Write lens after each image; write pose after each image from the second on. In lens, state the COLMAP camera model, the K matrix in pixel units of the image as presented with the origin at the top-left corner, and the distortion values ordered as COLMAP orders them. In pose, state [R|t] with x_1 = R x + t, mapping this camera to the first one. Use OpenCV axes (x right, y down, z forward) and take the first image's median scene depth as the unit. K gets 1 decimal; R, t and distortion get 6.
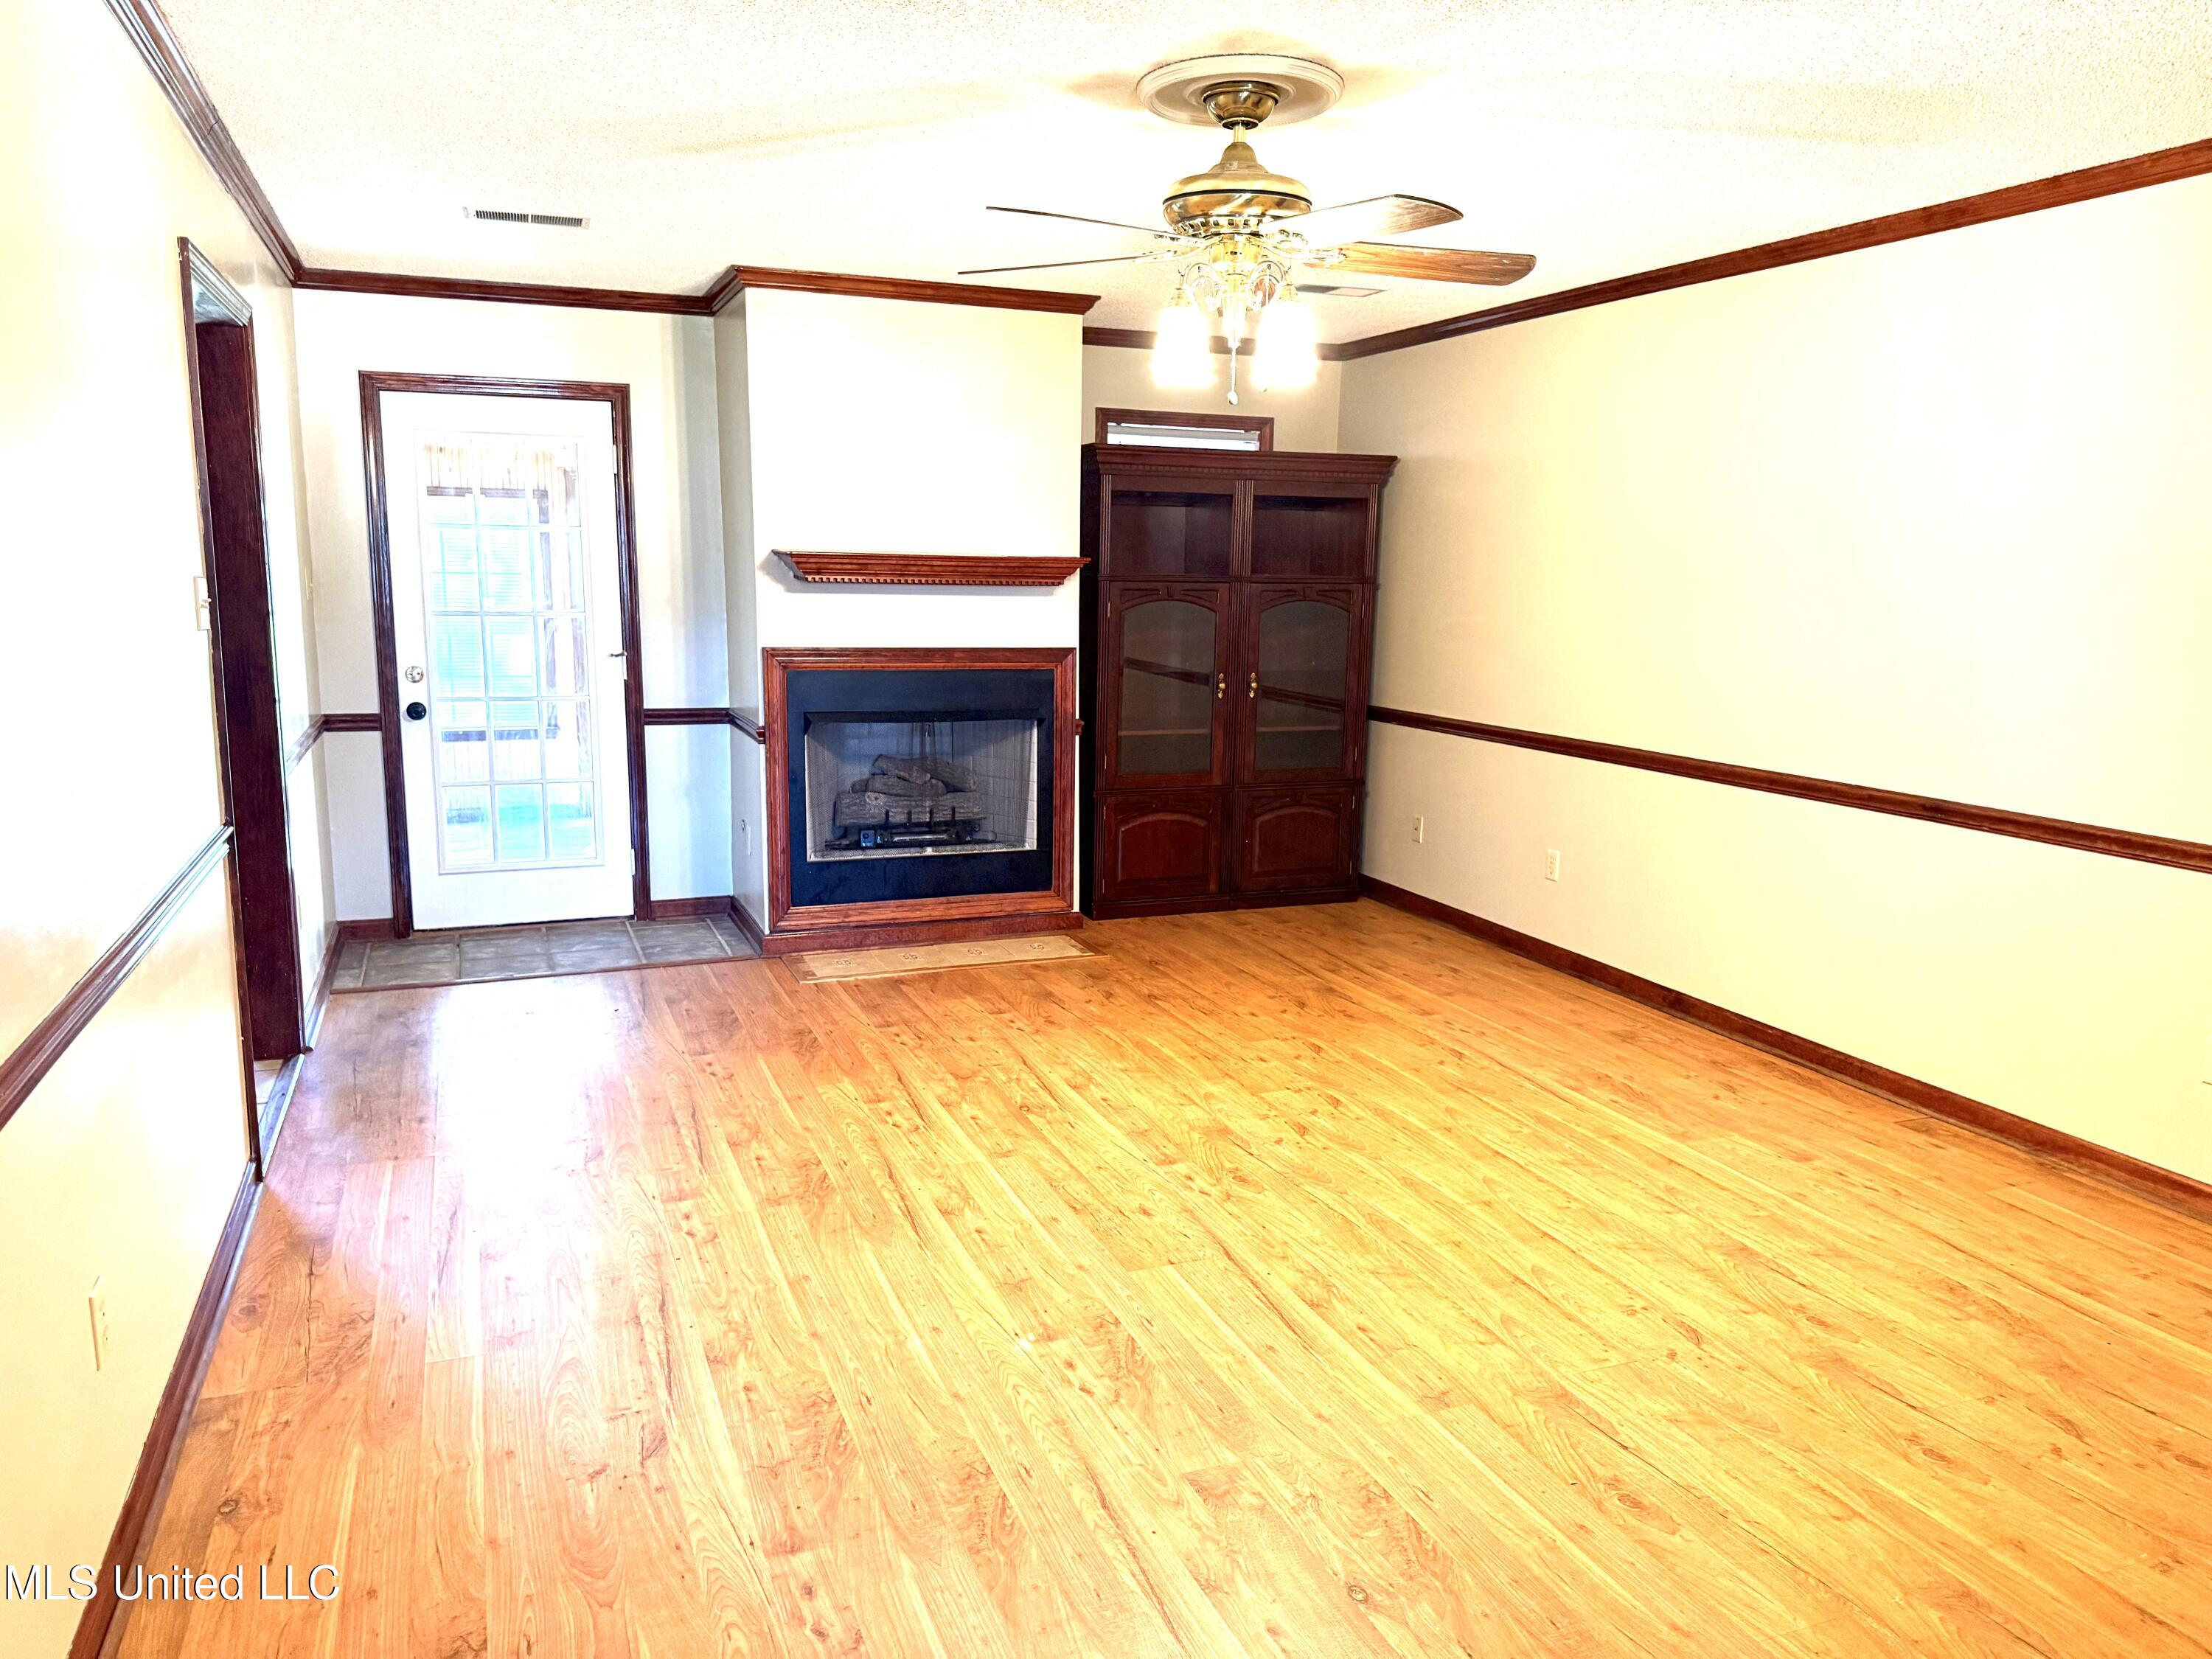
lens RADIAL K [[1564.5, 0, 1109.3], [0, 1564.5, 838.2], [0, 0, 1]] dist [0.060671, -0.039903]
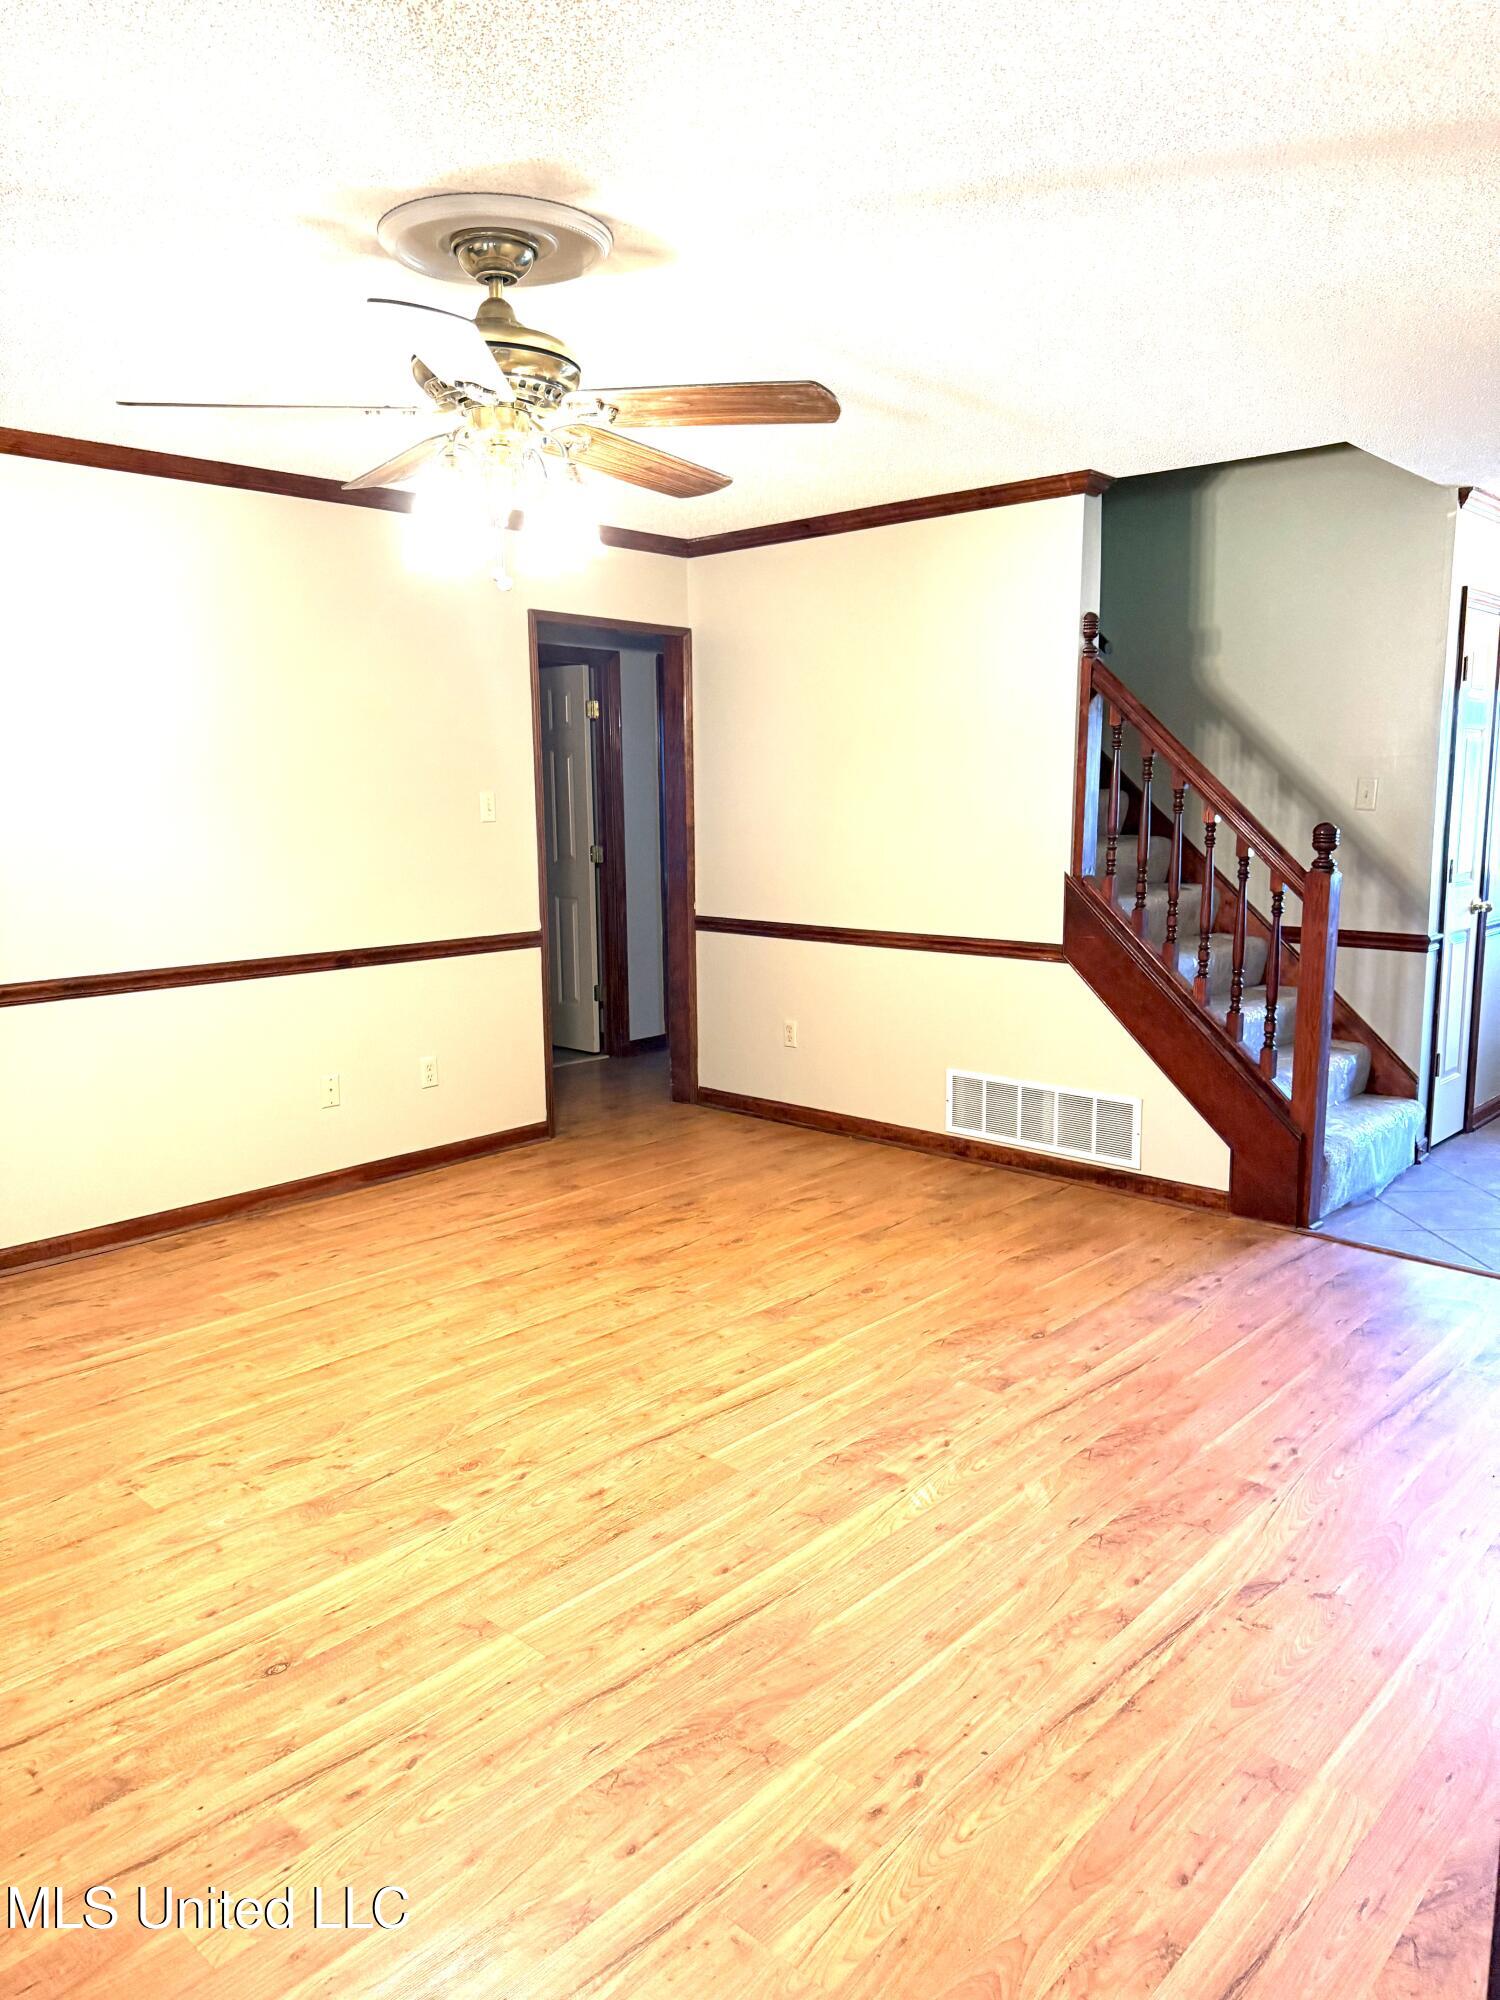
lens RADIAL K [[1414.6, 0, 754.5], [0, 1414.6, 999.3], [0, 0, 1]] dist [0.060671, -0.039903]
pose [[-0.436440, -0.153426, 0.886555, -0.687437], [0.154140, 0.958036, 0.241678, -0.212760], [-0.886431, 0.242131, -0.394477, 1.160885]]
